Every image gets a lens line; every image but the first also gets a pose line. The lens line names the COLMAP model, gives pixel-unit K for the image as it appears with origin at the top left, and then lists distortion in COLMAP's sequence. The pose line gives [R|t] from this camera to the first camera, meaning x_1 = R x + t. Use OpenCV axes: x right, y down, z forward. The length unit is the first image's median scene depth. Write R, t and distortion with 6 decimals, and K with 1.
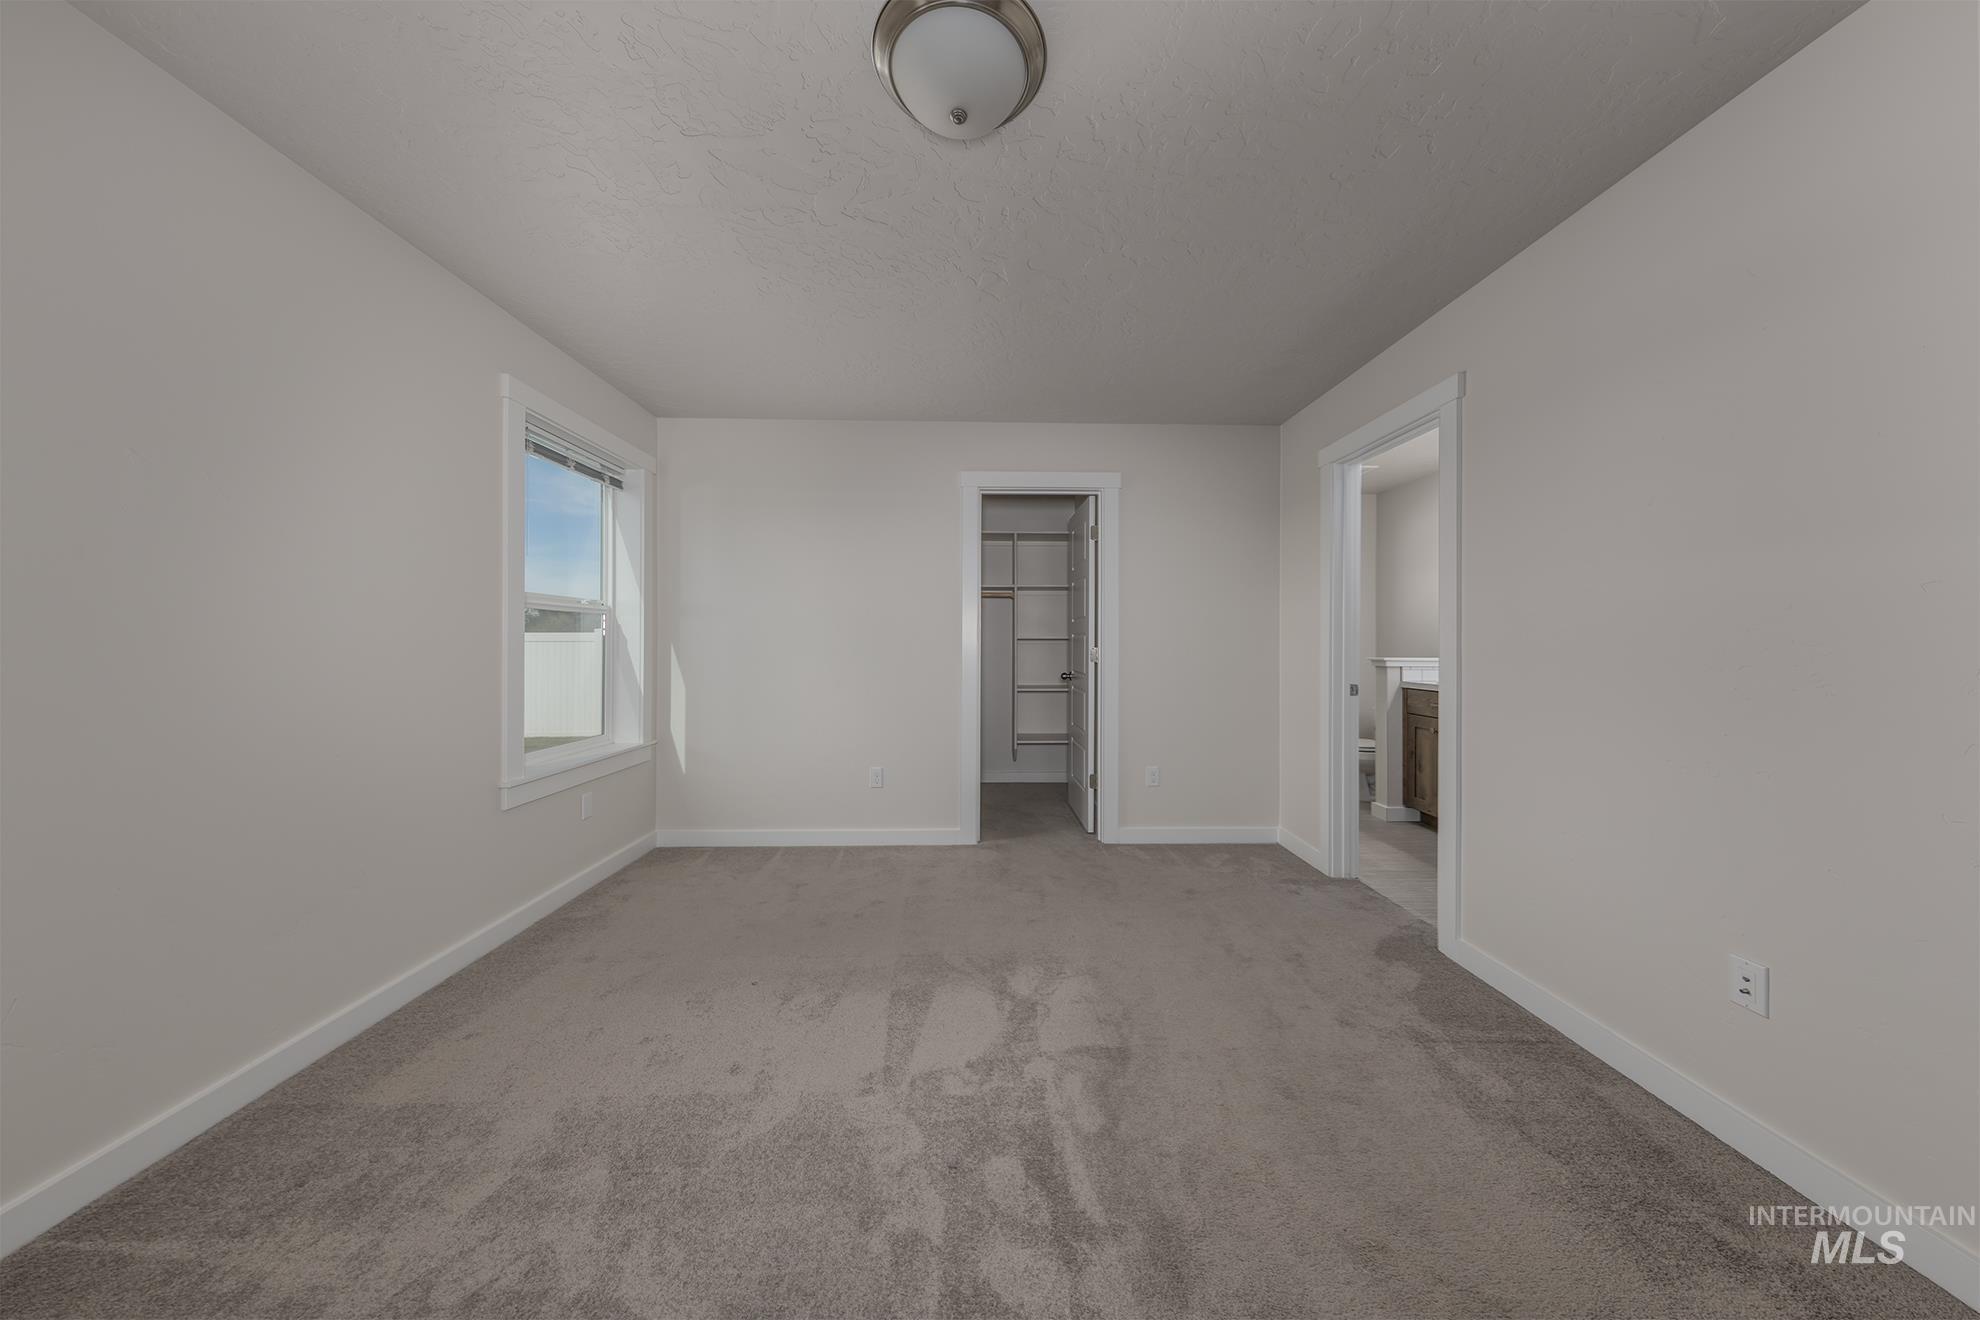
lens RADIAL K [[619.1, 0, 1004.1], [0, 619.1, 643.4], [0, 0, 1]] dist [0.000385, -0.000001]
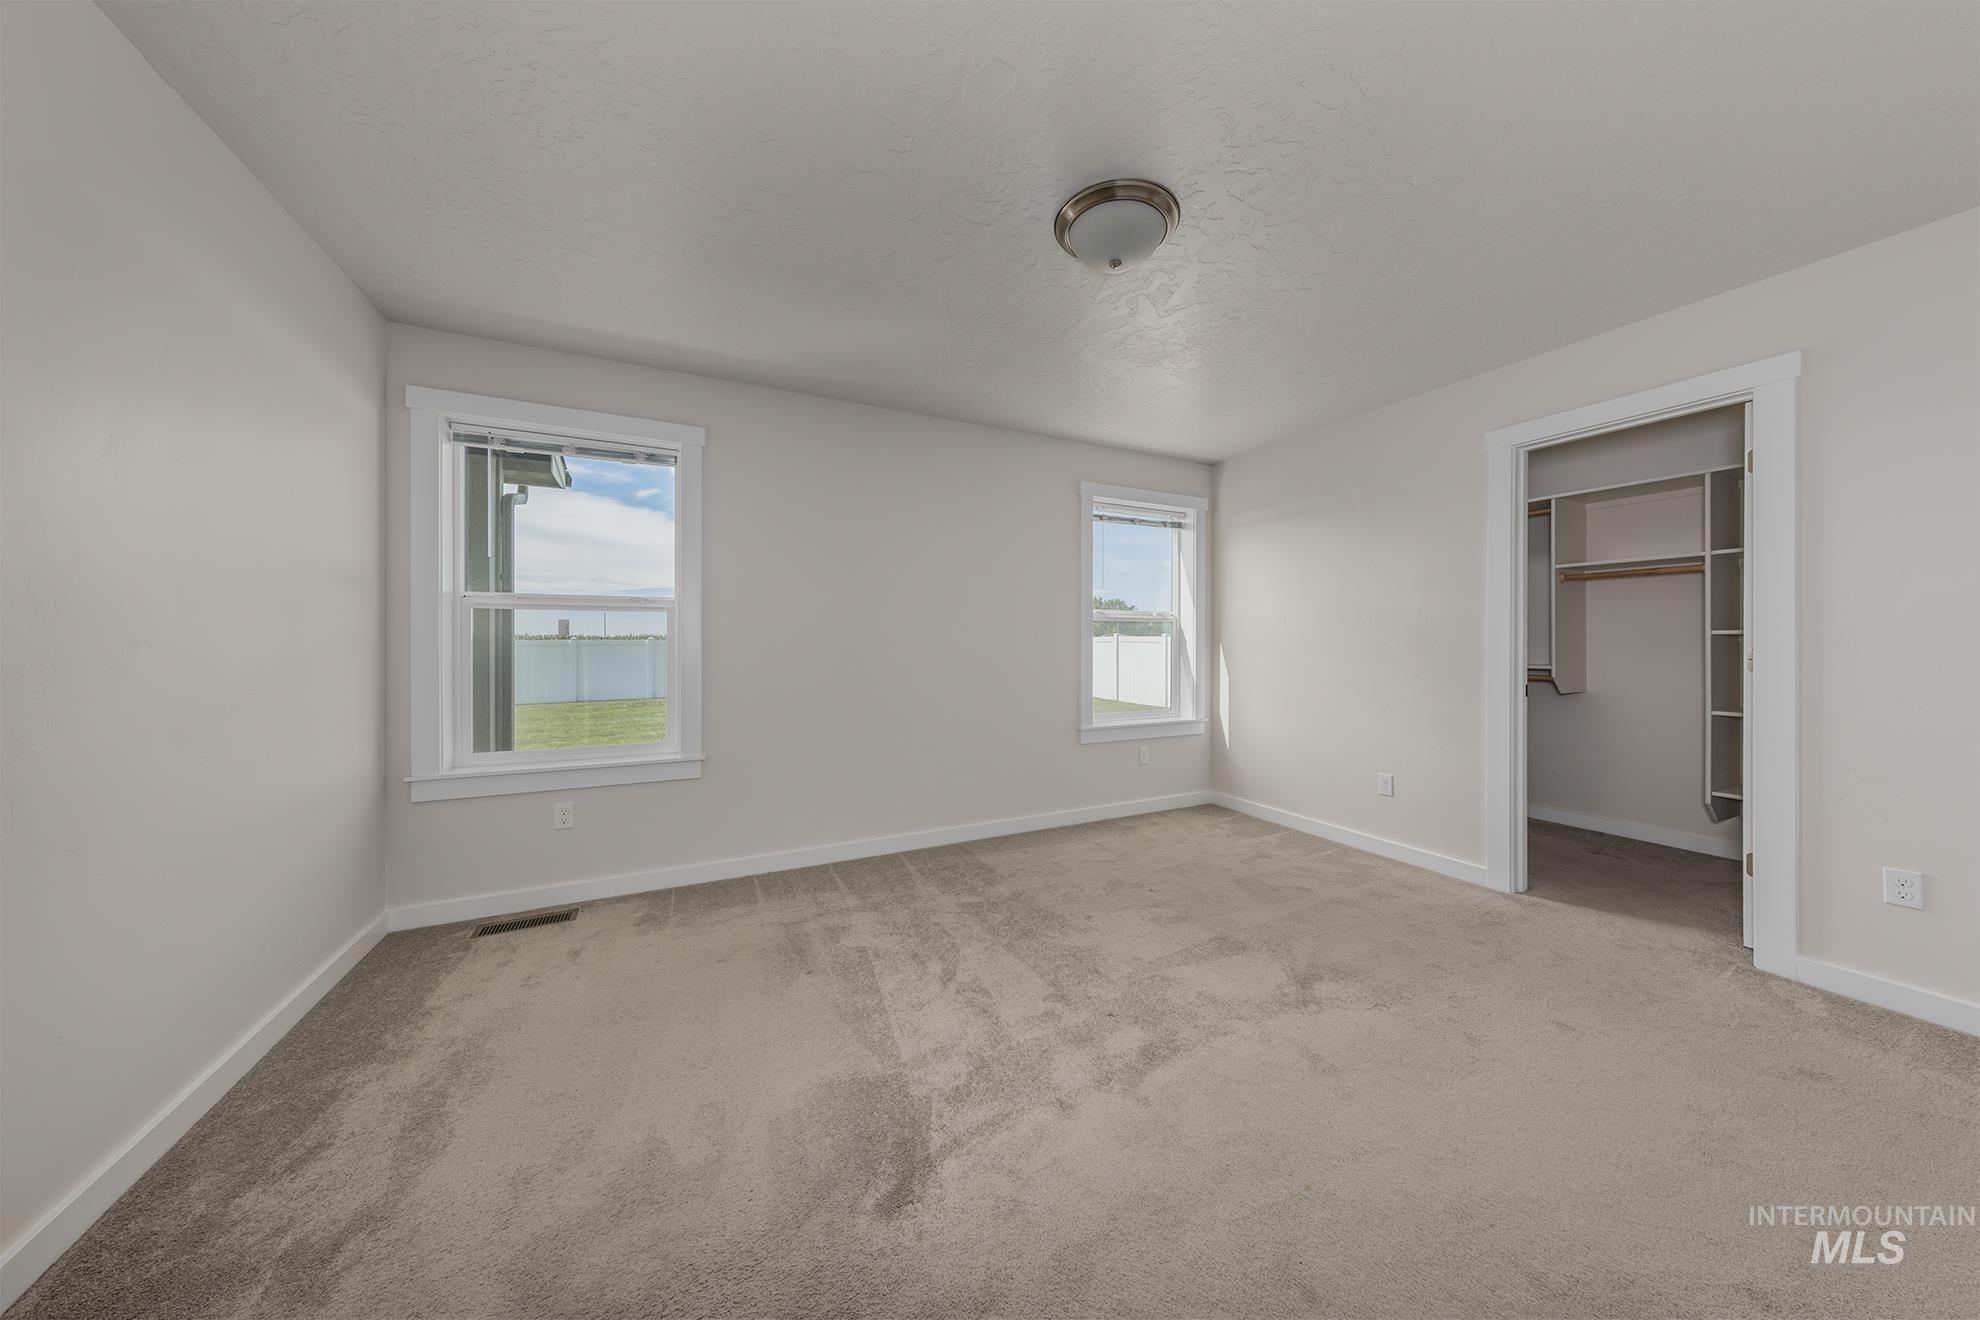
lens RADIAL K [[619.1, 0, 1004.1], [0, 619.1, 643.4], [0, 0, 1]] dist [0.000385, -0.000001]
pose [[0.434905, -0.003067, -0.900471, 0.458741], [0.003033, 0.999994, -0.001940, 0.001614], [0.900471, -0.001887, 0.434912, 0.070985]]
